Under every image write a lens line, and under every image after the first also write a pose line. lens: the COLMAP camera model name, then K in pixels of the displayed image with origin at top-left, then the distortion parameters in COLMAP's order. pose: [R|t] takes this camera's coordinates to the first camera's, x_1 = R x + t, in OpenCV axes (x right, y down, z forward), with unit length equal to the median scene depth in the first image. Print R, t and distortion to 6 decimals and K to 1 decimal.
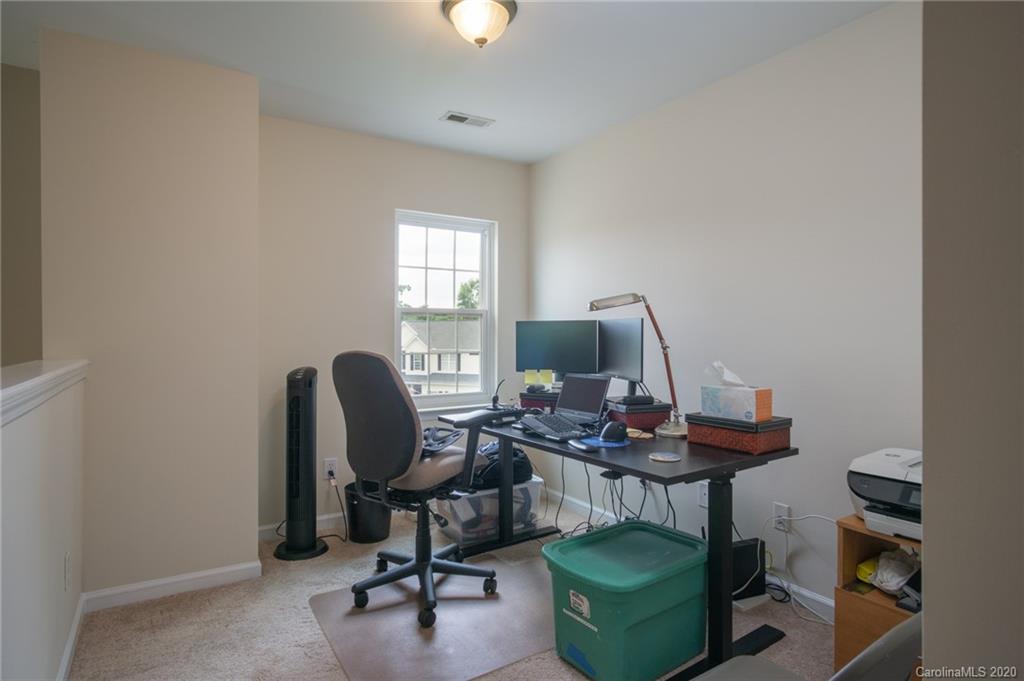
lens RADIAL K [[550.0, 0, 502.0], [0, 550.0, 329.3], [0, 0, 1]] dist [-0.000092, -0.000903]
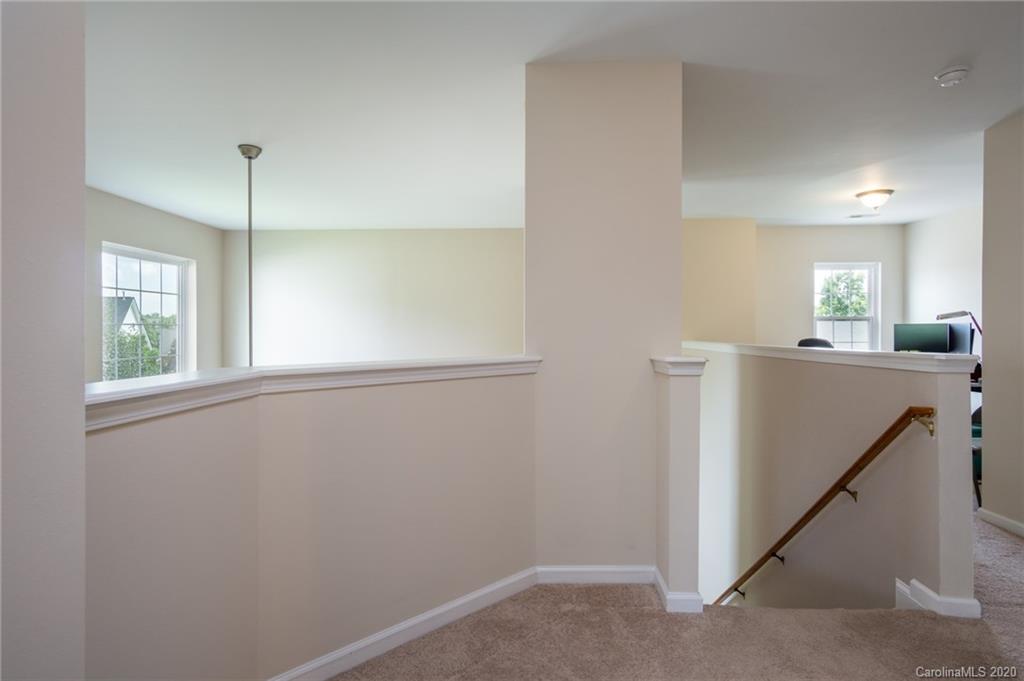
lens RADIAL K [[550.0, 0, 502.0], [0, 550.0, 329.3], [0, 0, 1]] dist [-0.000092, -0.000903]
pose [[0.826533, -0.000625, -0.562889, -0.020576], [0.003926, 0.999981, 0.004655, -0.008991], [0.562875, -0.006058, 0.826520, -1.109537]]
